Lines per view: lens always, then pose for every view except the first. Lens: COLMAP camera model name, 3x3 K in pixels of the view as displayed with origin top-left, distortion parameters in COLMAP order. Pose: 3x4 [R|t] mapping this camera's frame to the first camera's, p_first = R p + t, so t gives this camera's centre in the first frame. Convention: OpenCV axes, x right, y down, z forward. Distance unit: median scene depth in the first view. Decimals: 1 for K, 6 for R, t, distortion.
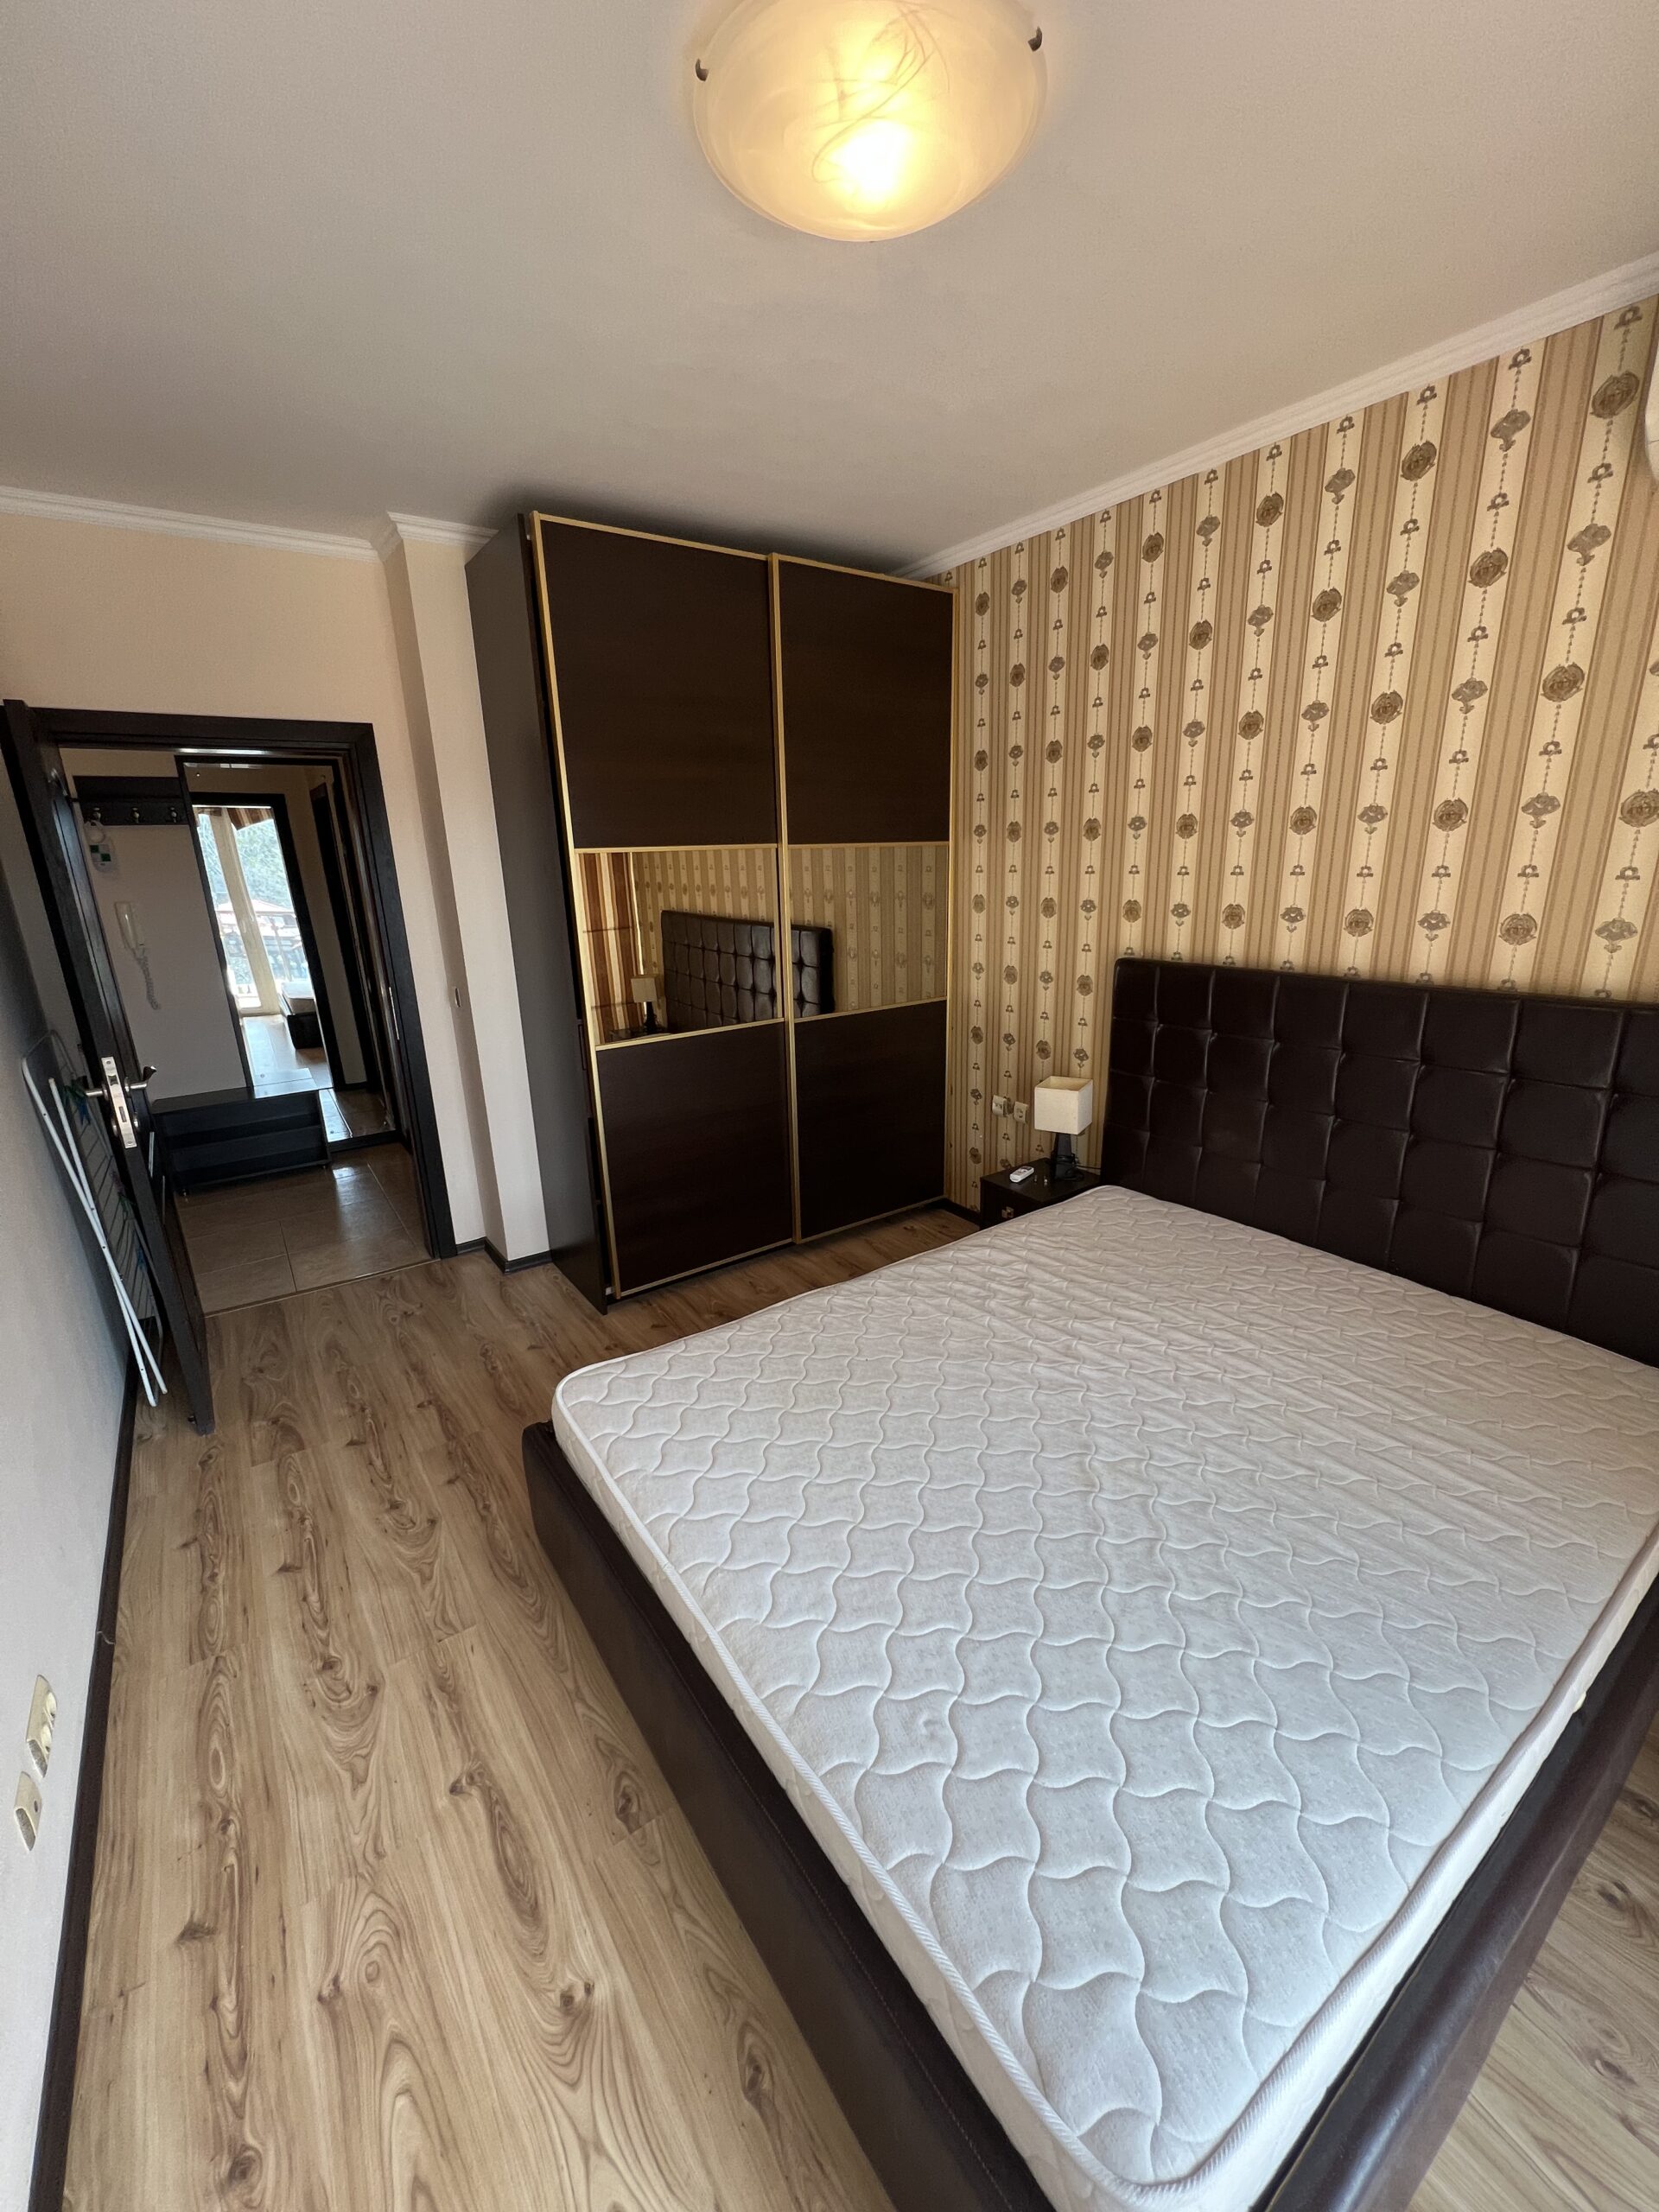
lens RADIAL K [[884.7, 0, 829.5], [0, 884.7, 1106.0], [0, 0, 1]] dist [-0.000507, -0.000166]
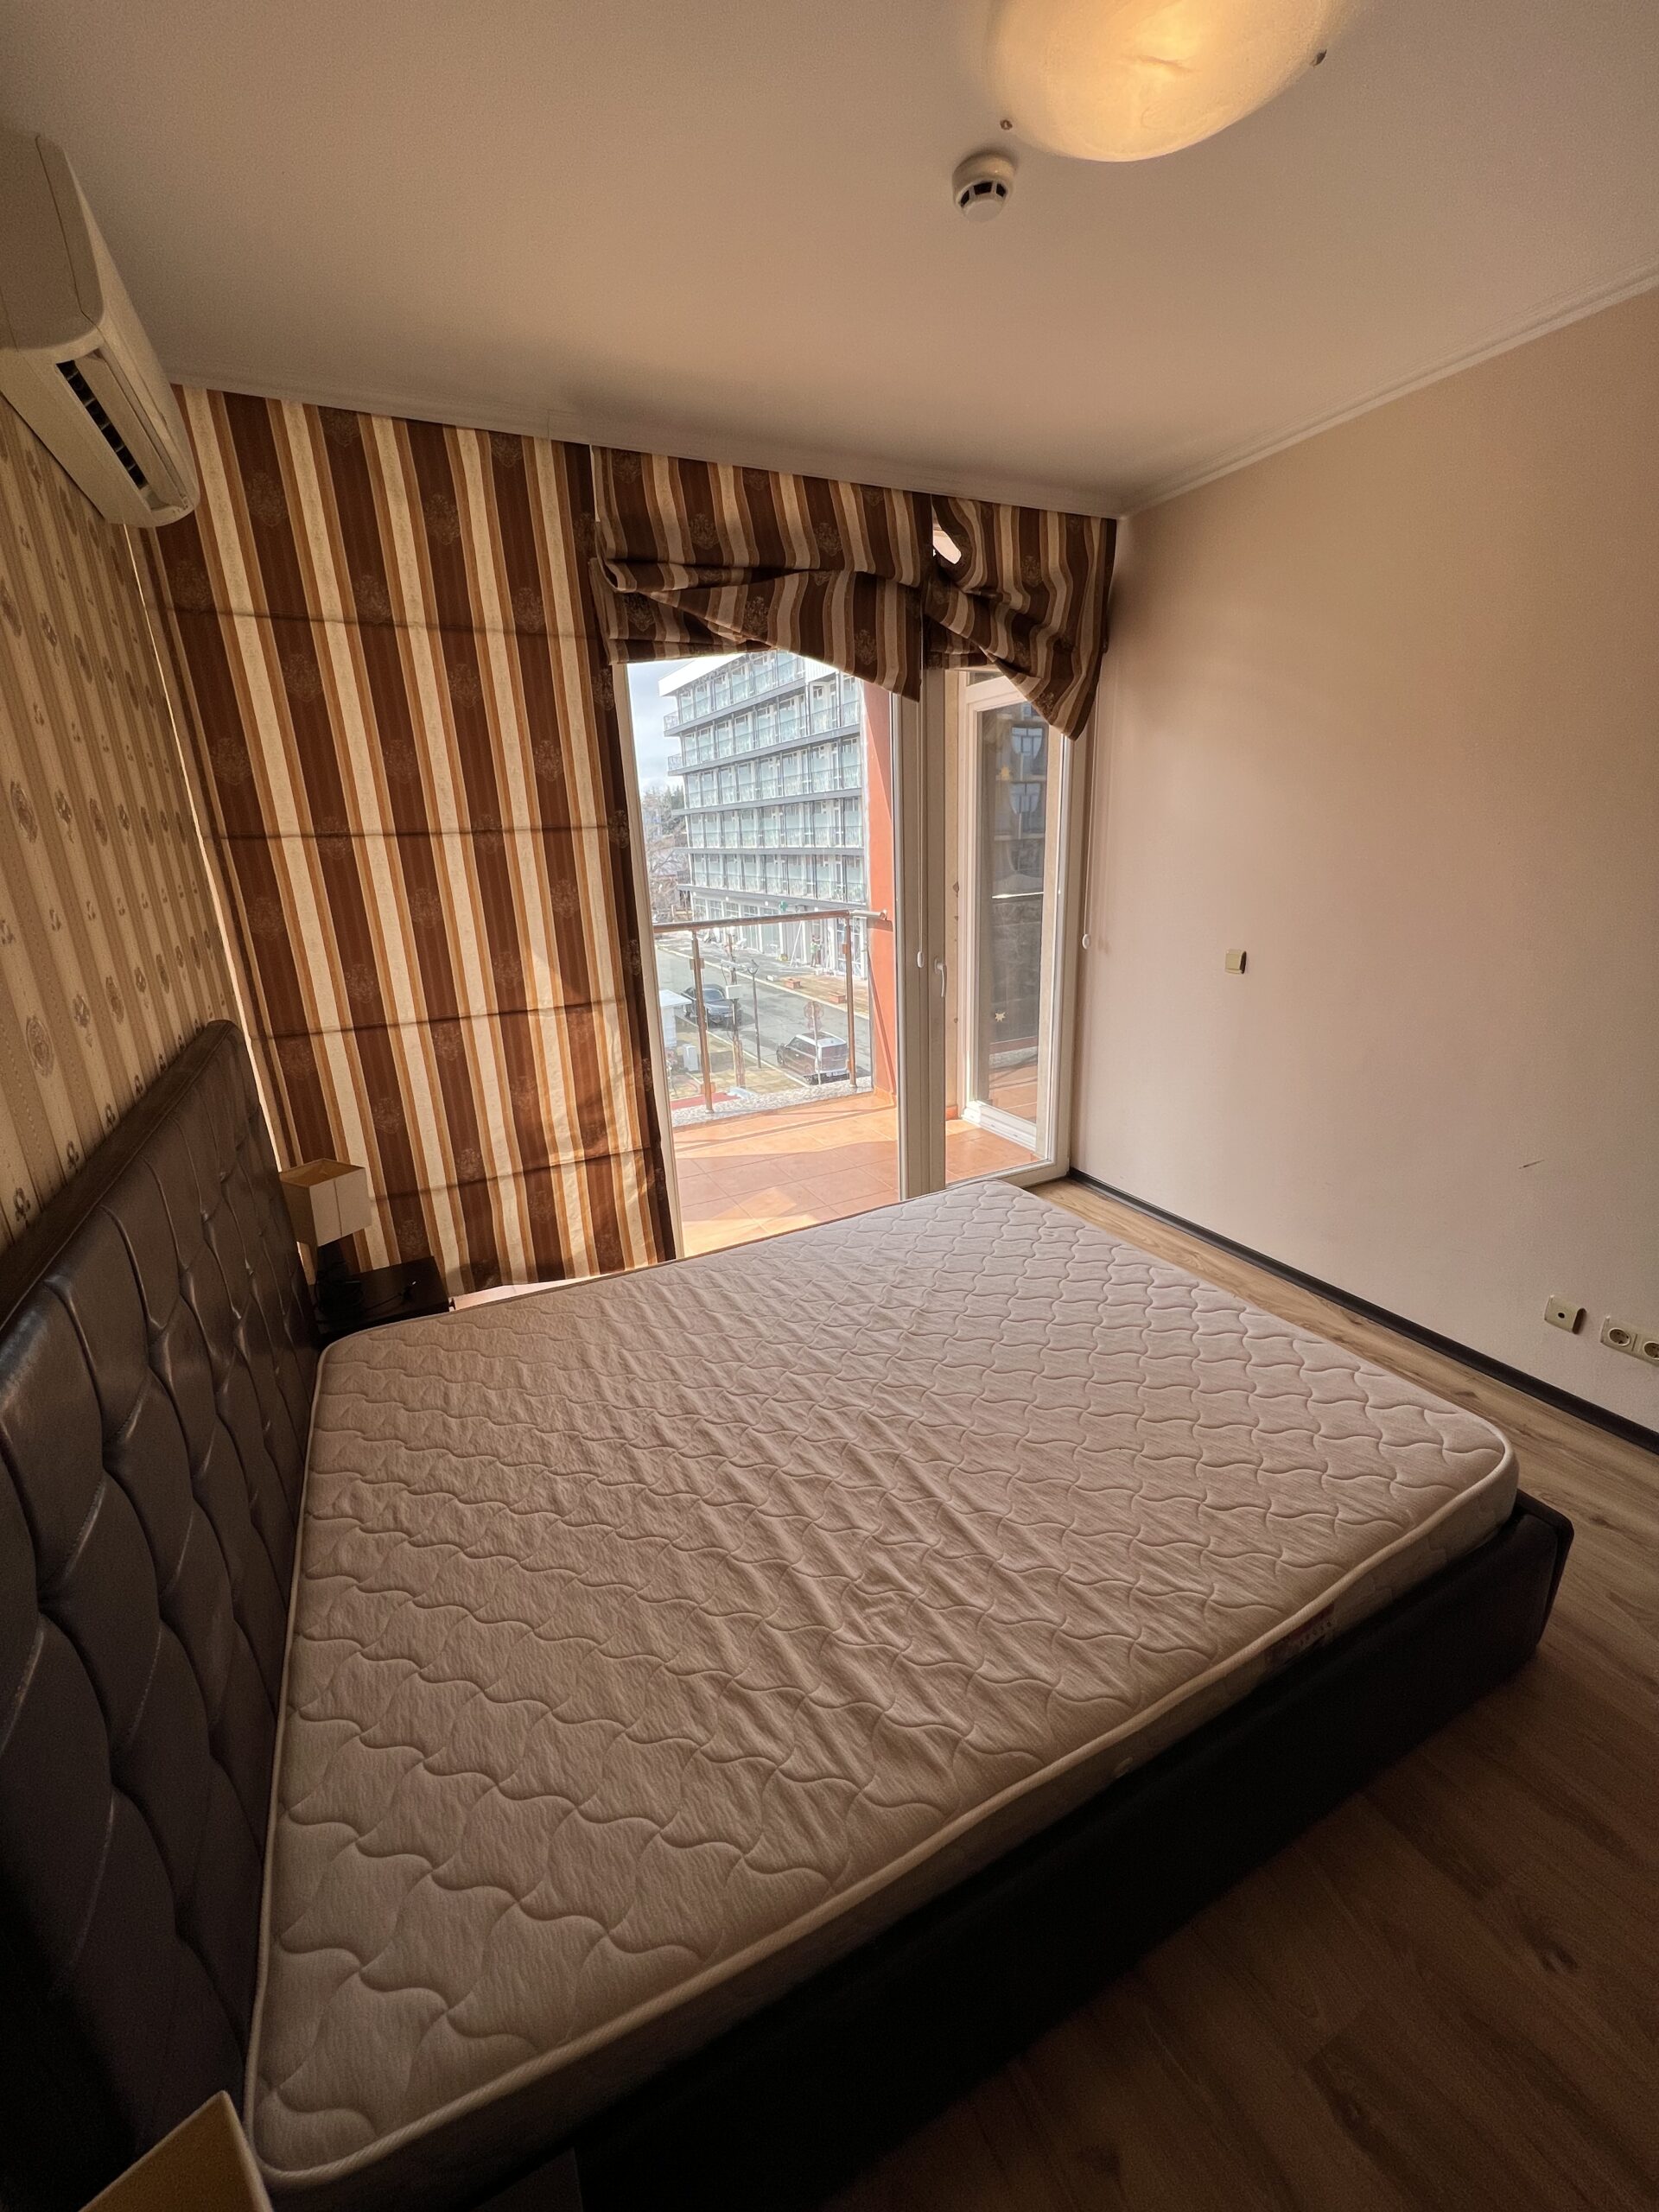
lens RADIAL K [[884.7, 0, 829.5], [0, 884.7, 1106.0], [0, 0, 1]] dist [-0.000507, -0.000166]
pose [[-0.986701, 0.020132, 0.161295, 0.147038], [0.106123, 0.831415, 0.545423, -0.385332], [-0.123123, 0.555287, -0.822495, 1.342604]]
